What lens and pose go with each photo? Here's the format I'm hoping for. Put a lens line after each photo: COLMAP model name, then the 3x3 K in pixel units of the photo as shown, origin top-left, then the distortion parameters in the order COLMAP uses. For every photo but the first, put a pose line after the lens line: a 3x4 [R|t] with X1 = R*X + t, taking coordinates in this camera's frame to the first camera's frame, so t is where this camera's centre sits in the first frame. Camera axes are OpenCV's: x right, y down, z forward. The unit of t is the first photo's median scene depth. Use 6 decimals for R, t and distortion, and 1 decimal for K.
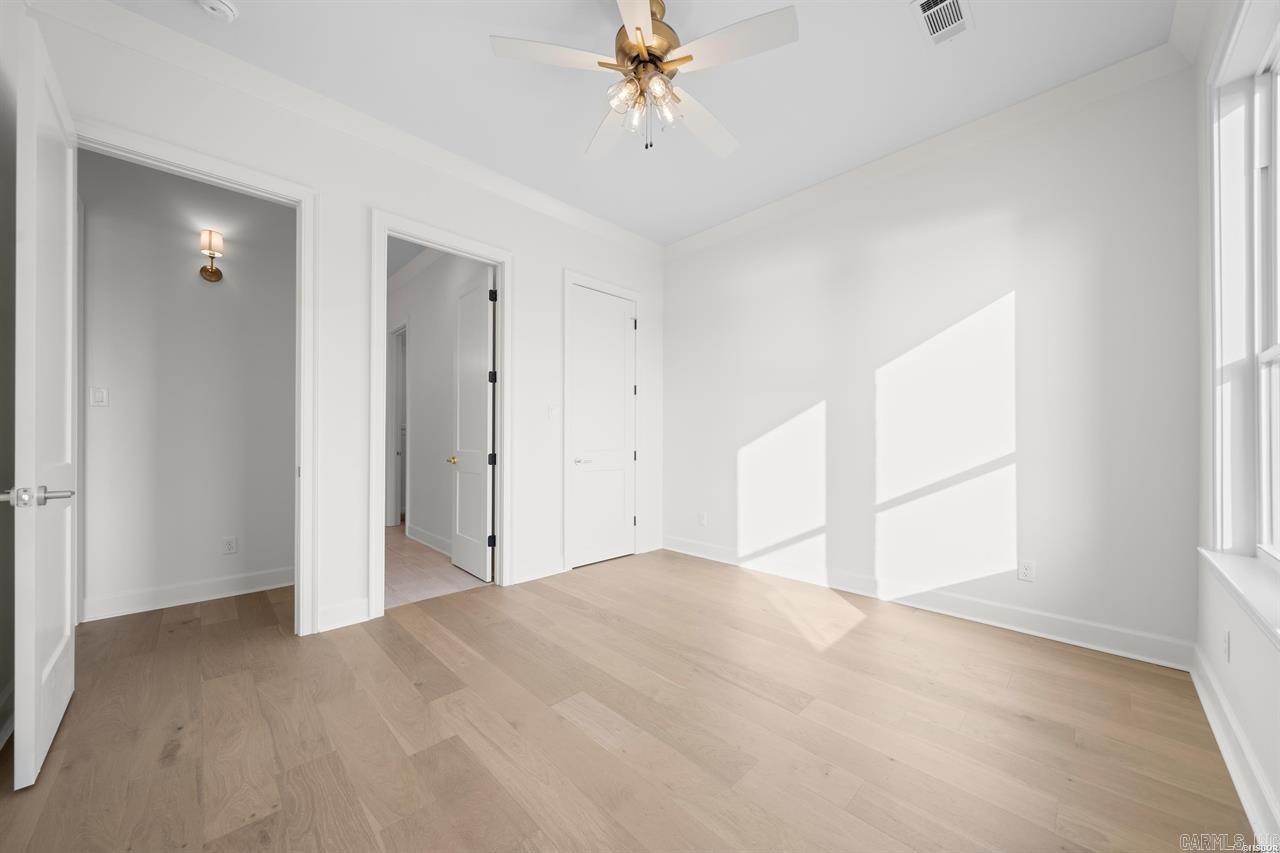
lens RADIAL K [[437.4, 0, 650.1], [0, 437.4, 434.2], [0, 0, 1]] dist [-0.009776, -0.000217]
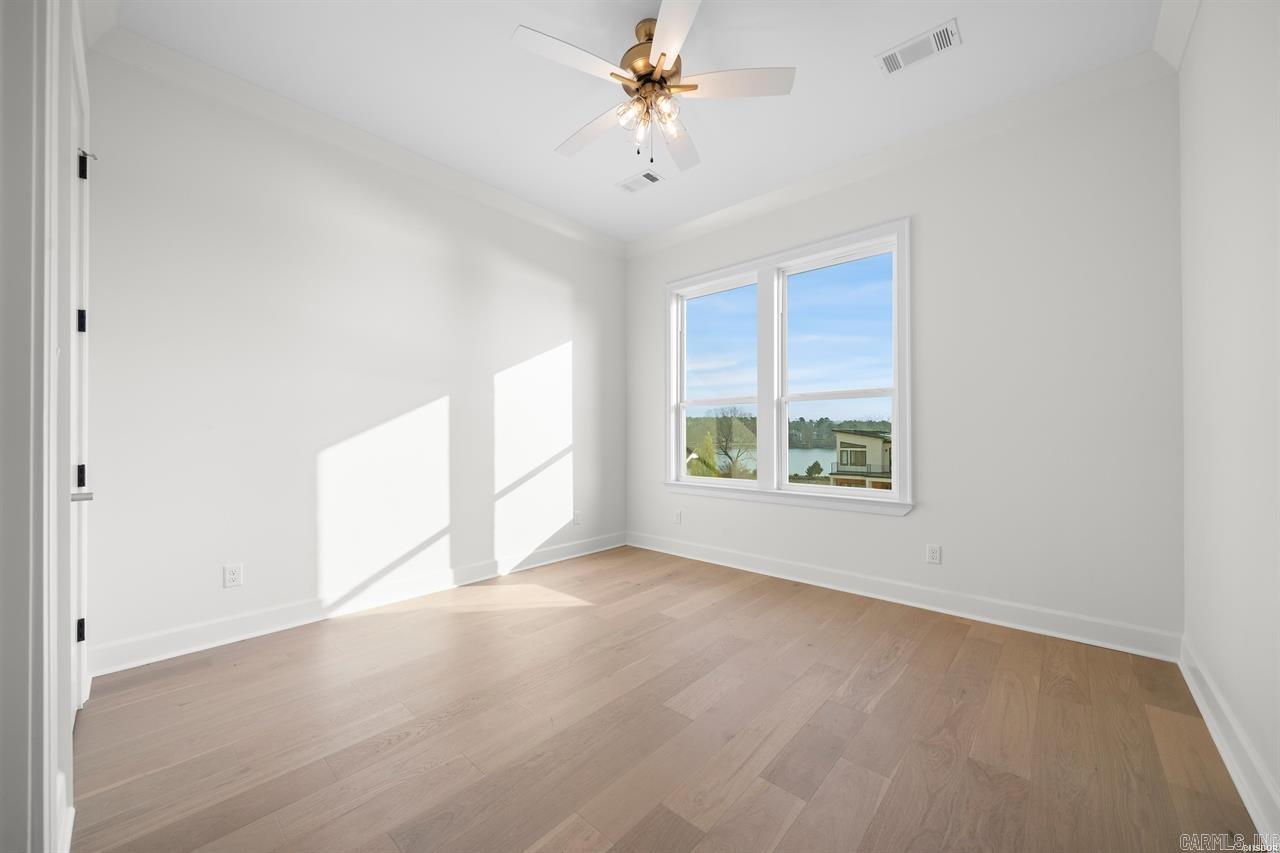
lens RADIAL K [[470.5, 0, 648.8], [0, 470.5, 432.9], [0, 0, 1]] dist [0.000222, 0.000025]
pose [[-0.042462, 0.002604, 0.999095, -0.735625], [-0.013088, 0.999909, -0.003163, 0.001326], [-0.999012, -0.013210, -0.042424, 0.673505]]
